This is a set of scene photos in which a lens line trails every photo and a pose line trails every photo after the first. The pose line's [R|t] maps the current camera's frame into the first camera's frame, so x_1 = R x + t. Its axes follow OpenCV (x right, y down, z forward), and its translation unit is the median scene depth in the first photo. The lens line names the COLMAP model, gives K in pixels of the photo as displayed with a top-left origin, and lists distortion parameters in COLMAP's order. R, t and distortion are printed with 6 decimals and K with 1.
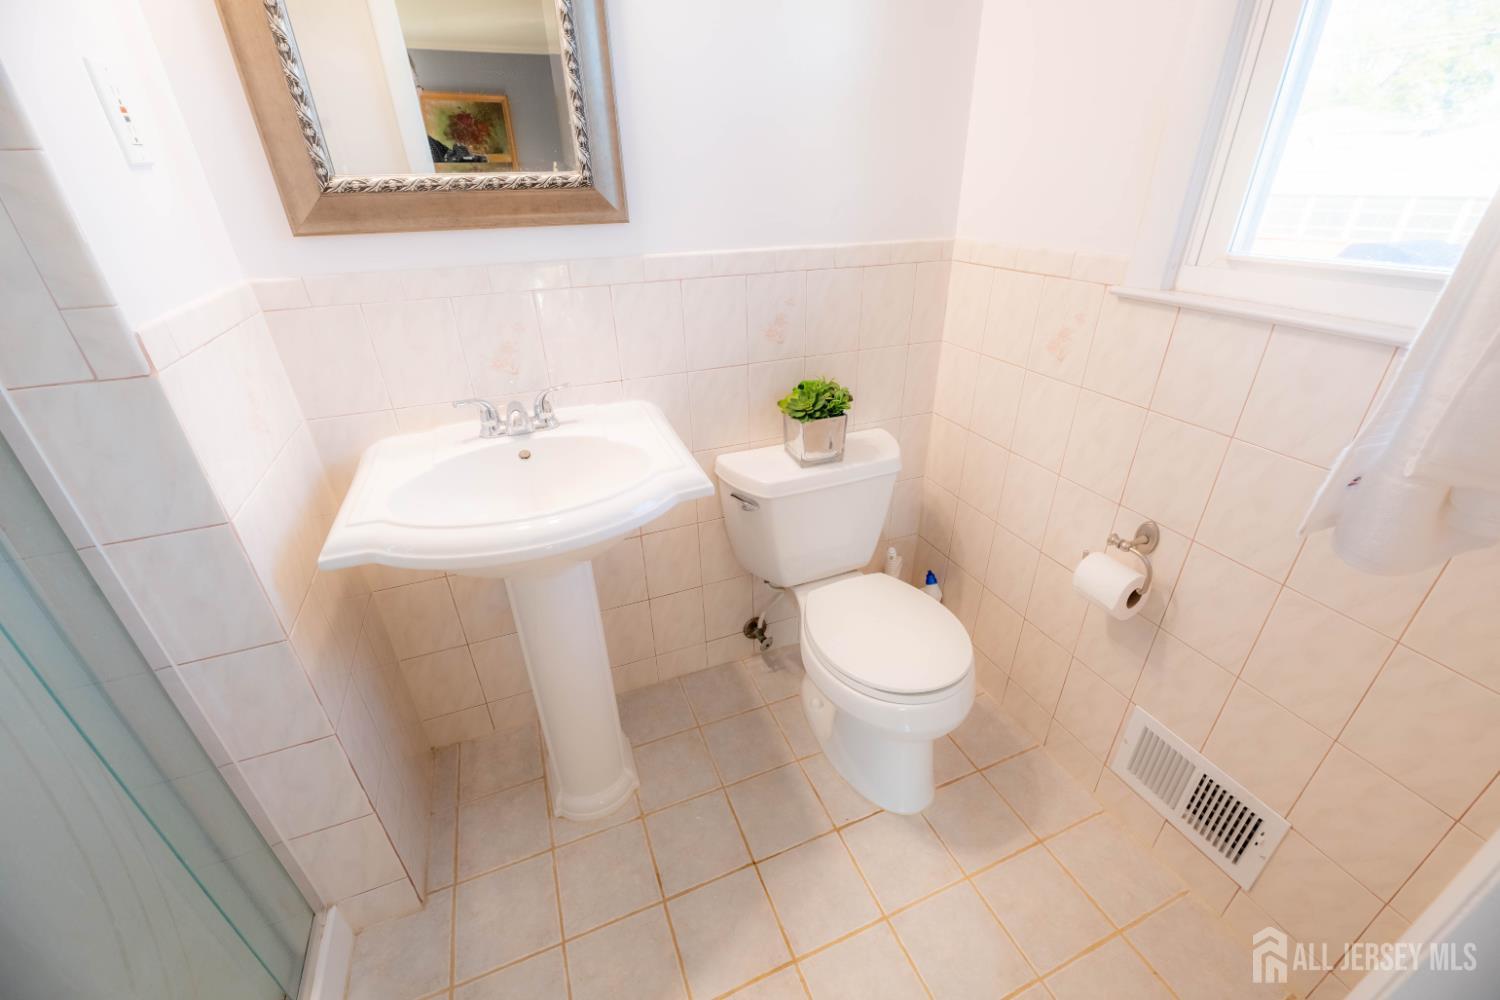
lens RADIAL K [[602.8, 0, 753.6], [0, 602.8, 507.8], [0, 0, 1]] dist [-0.000305, -0.004300]
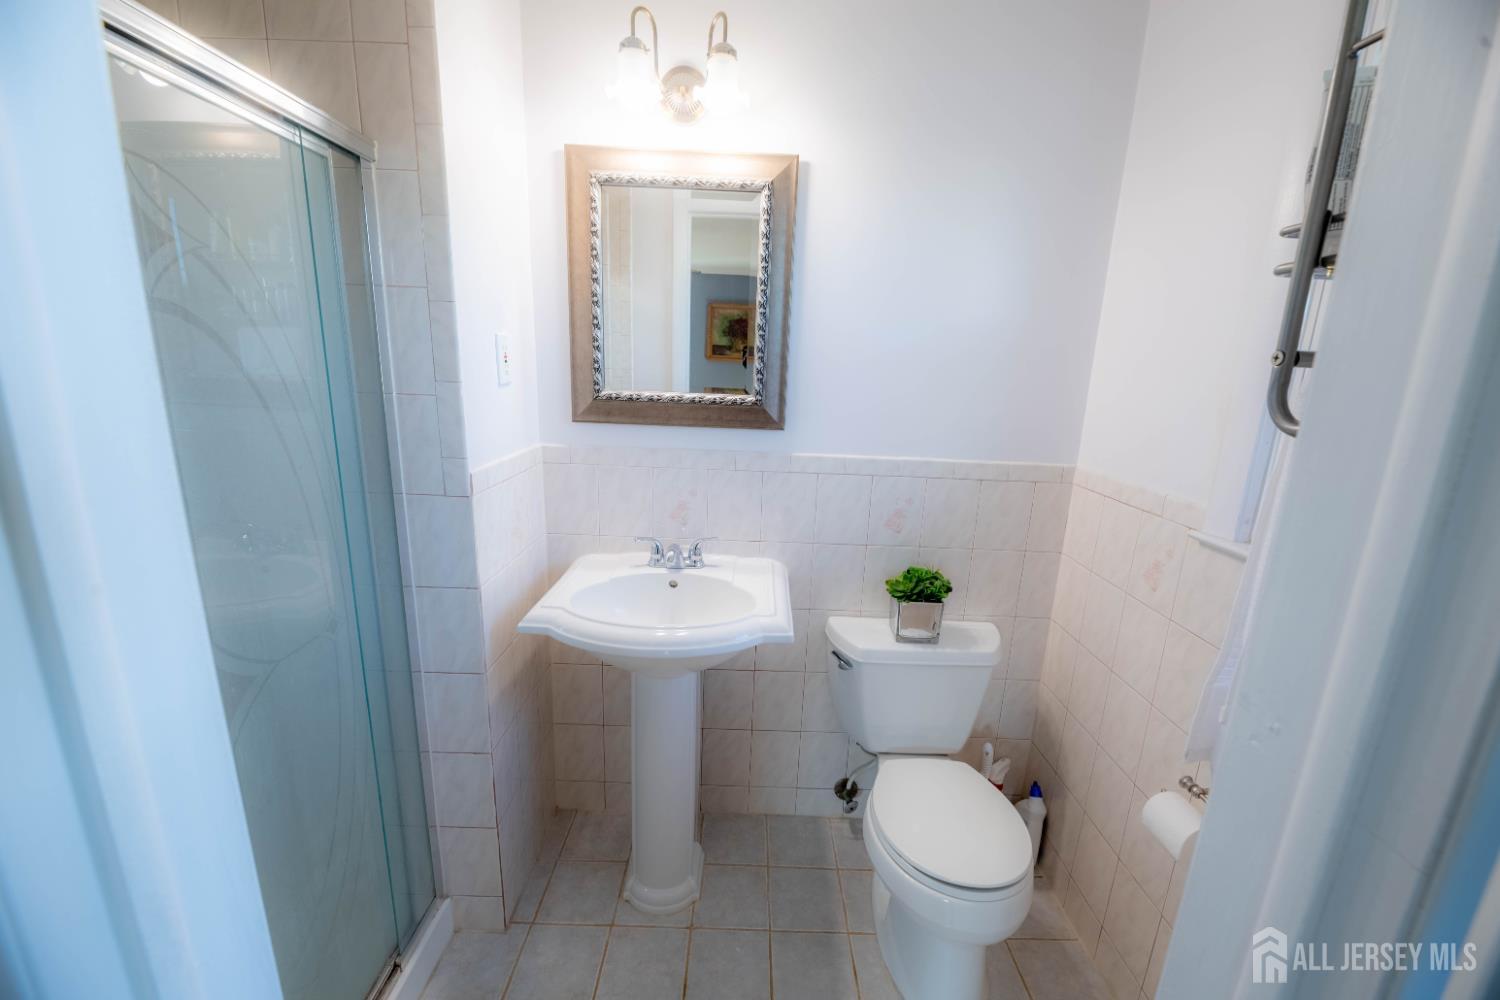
lens RADIAL K [[602.8, 0, 753.6], [0, 602.8, 507.8], [0, 0, 1]] dist [-0.000305, -0.004300]
pose [[0.926141, 0.139689, -0.350358, 0.215647], [-0.226688, 0.948554, -0.221038, 0.006096], [0.301457, 0.284134, 0.910160, -0.193267]]
